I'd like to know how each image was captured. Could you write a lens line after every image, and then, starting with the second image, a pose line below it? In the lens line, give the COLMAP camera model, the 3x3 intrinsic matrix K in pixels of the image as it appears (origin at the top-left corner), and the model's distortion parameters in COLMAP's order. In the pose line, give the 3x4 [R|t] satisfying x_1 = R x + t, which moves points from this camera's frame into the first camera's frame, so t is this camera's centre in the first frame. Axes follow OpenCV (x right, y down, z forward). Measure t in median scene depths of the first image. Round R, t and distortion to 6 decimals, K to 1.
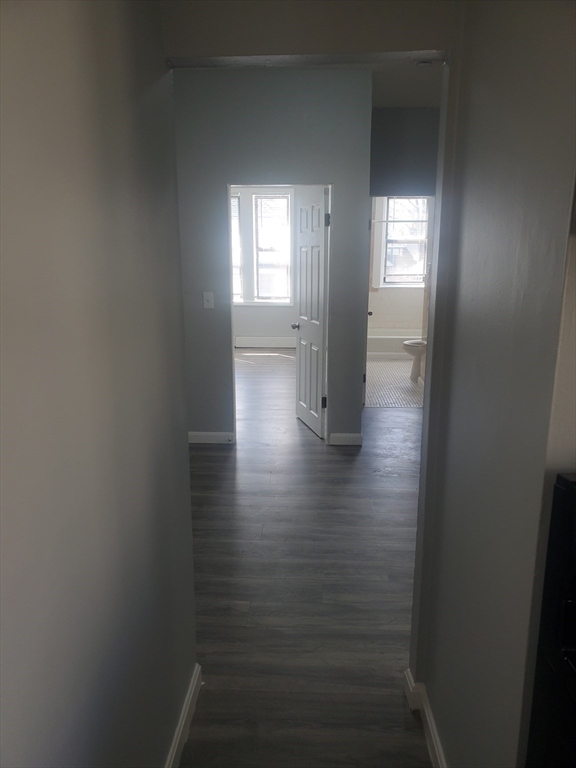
lens RADIAL K [[577.9, 0, 288.0], [0, 577.9, 384.0], [0, 0, 1]] dist [-0.085721, -0.001409]
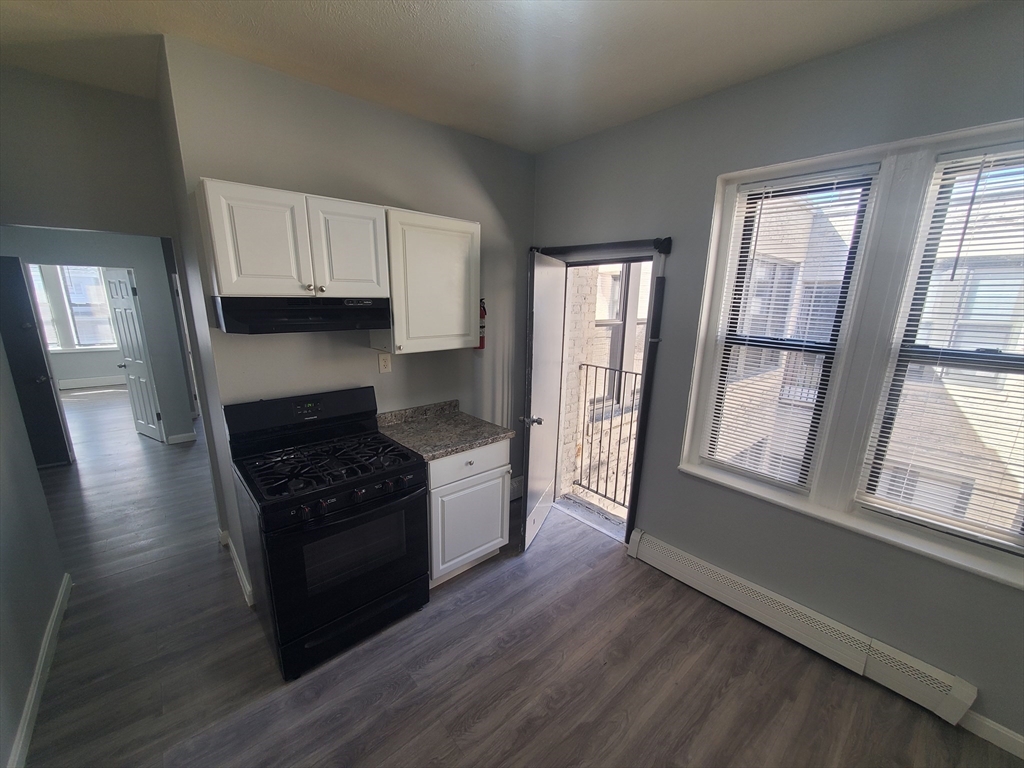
lens RADIAL K [[411.1, 0, 512.0], [0, 411.1, 384.0], [0, 0, 1]] dist [-0.001828, 0.000050]
pose [[0.726734, -0.143826, 0.671693, 0.026584], [0.151351, 0.987331, 0.047659, 0.036338], [-0.670038, 0.067026, 0.739295, -0.343800]]
